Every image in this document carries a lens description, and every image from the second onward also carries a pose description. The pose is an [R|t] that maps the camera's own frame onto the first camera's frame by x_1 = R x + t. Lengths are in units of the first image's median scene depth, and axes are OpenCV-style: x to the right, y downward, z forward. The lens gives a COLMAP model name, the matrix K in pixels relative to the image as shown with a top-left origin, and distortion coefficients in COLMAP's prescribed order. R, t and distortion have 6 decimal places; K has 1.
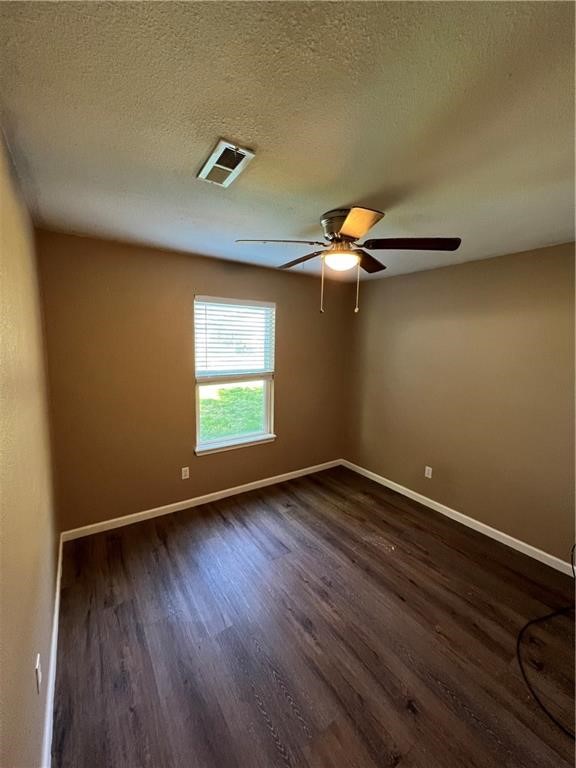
lens RADIAL K [[308.4, 0, 288.0], [0, 308.4, 384.0], [0, 0, 1]] dist [-0.002175, 0.000140]
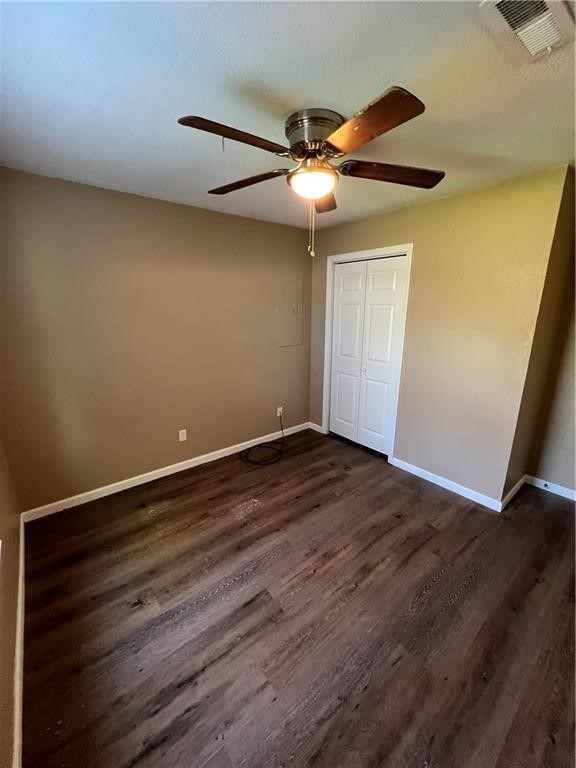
lens RADIAL K [[308.4, 0, 288.0], [0, 308.4, 384.0], [0, 0, 1]] dist [-0.002175, 0.000140]
pose [[-0.093423, -0.271872, 0.957788, -0.524380], [0.128603, 0.950641, 0.282387, -0.104925], [-0.987286, 0.149555, -0.053848, 0.863012]]
